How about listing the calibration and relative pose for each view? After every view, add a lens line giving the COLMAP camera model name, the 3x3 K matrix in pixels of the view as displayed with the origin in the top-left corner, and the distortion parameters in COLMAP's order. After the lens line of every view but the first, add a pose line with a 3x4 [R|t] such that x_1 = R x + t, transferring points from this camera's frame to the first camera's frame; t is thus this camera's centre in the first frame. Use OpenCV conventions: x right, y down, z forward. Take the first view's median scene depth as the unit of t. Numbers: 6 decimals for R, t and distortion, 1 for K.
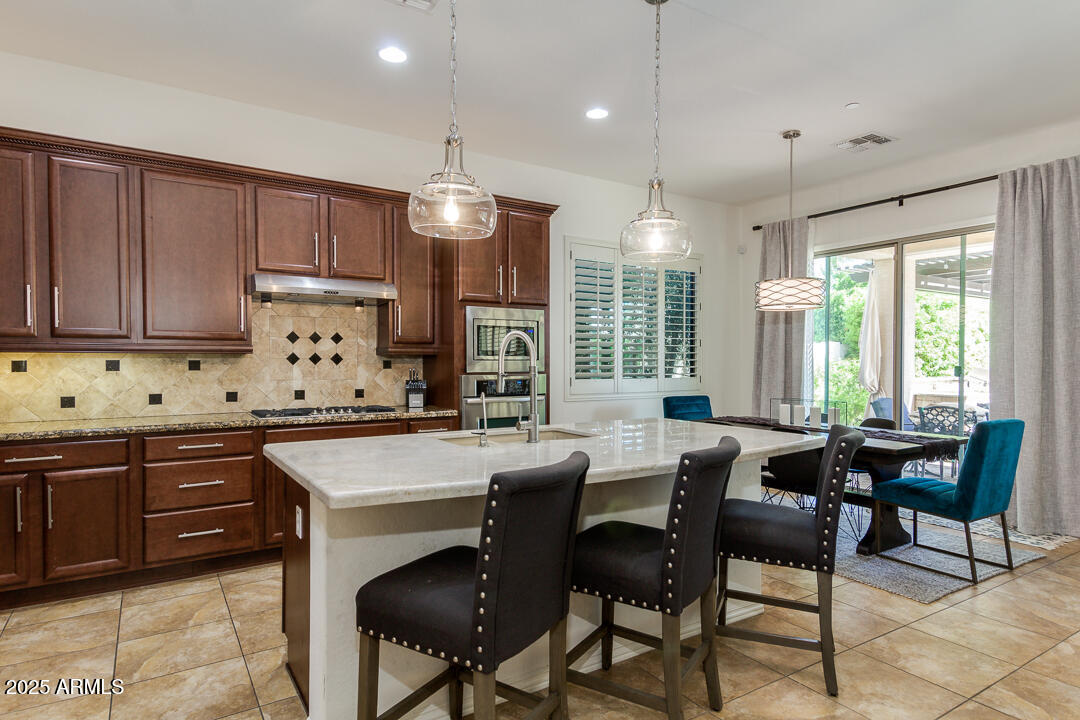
lens RADIAL K [[598.8, 0, 537.6], [0, 598.8, 360.1], [0, 0, 1]] dist [0.030182, -0.000865]
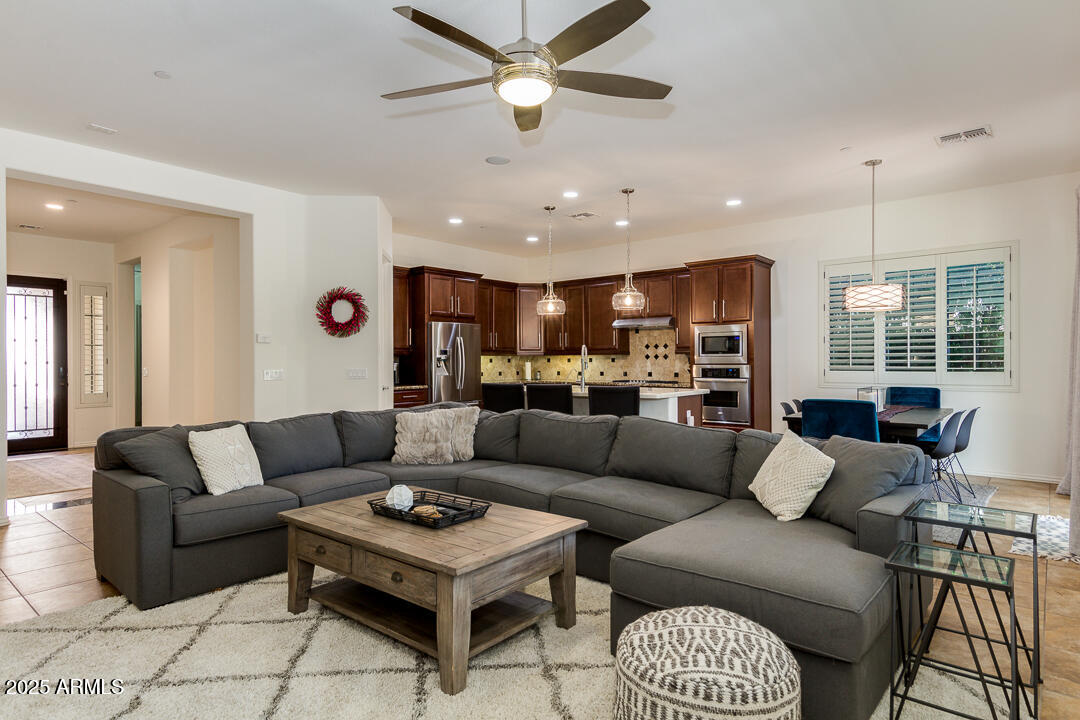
lens RADIAL K [[598.8, 0, 537.6], [0, 598.8, 360.1], [0, 0, 1]] dist [0.030182, -0.000865]
pose [[0.291539, -0.002558, -0.956556, 1.429669], [0.007603, 0.999971, -0.000357, 0.006873], [0.956529, -0.007168, 0.291550, 0.029583]]
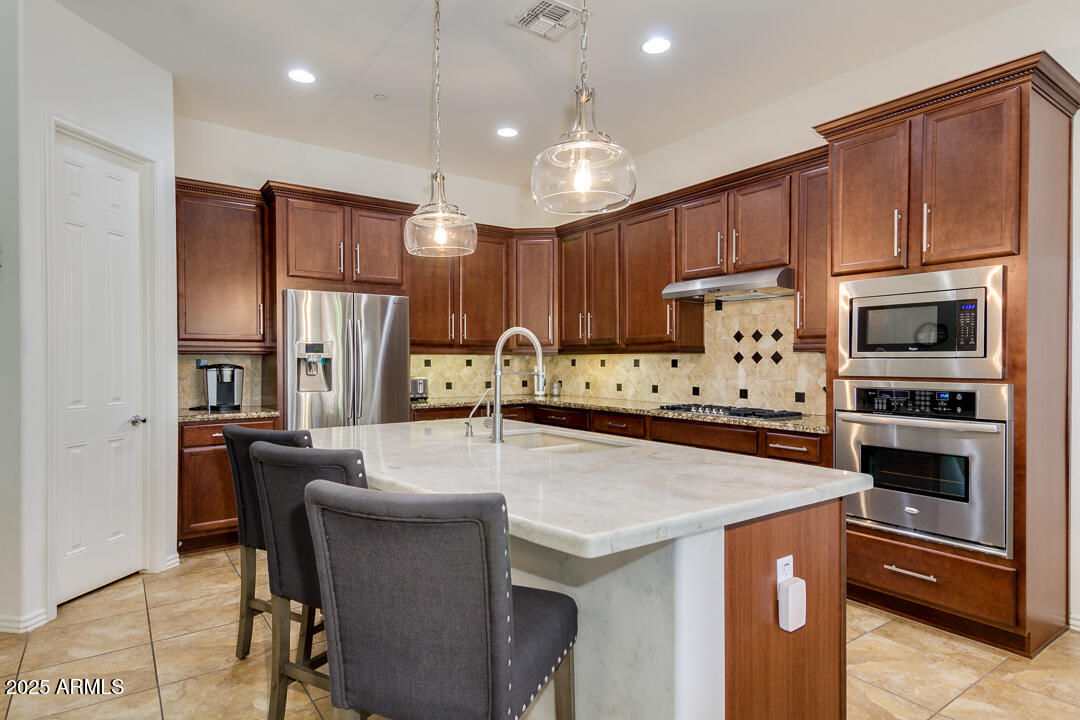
lens RADIAL K [[598.8, 0, 537.6], [0, 598.8, 360.1], [0, 0, 1]] dist [0.030182, -0.000865]
pose [[0.046630, 0.001183, -0.998912, 0.569052], [0.002138, 0.999997, 0.001284, -0.000128], [0.998910, -0.002195, 0.046627, 0.599264]]
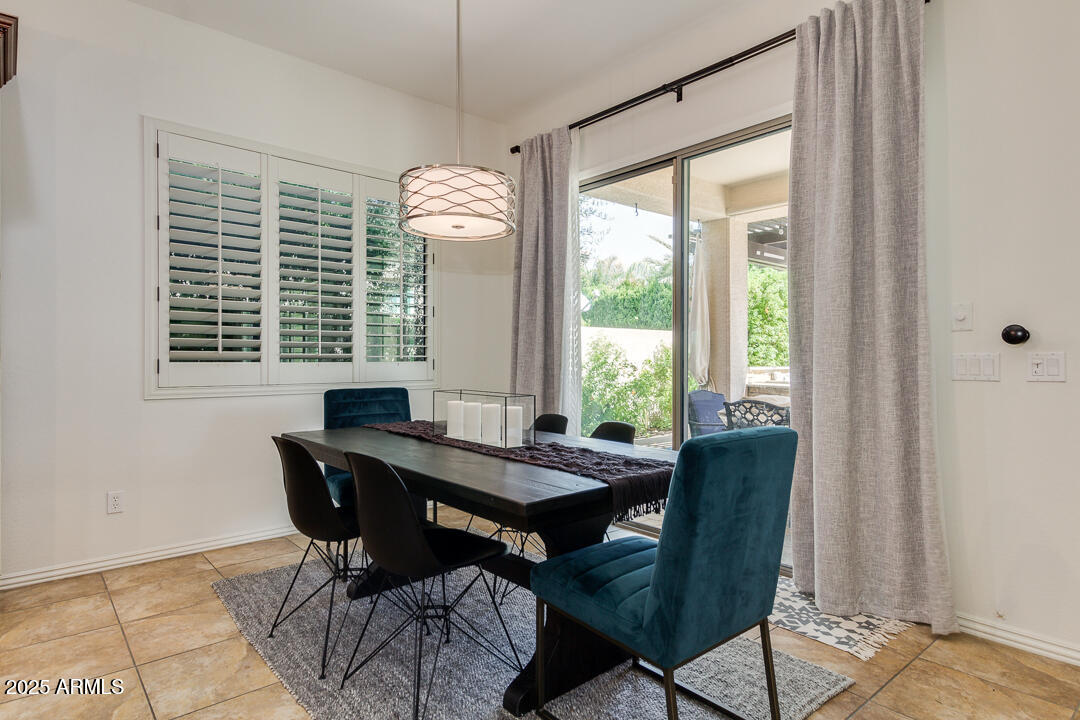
lens RADIAL K [[596.5, 0, 538.4], [0, 596.5, 347.5], [0, 0, 1]] dist [0.063864, -0.000374]
pose [[0.988672, 0.004429, 0.150024, 0.426265], [-0.002647, 0.999924, -0.012081, 0.030739], [-0.150066, 0.011547, 0.988609, 0.451182]]
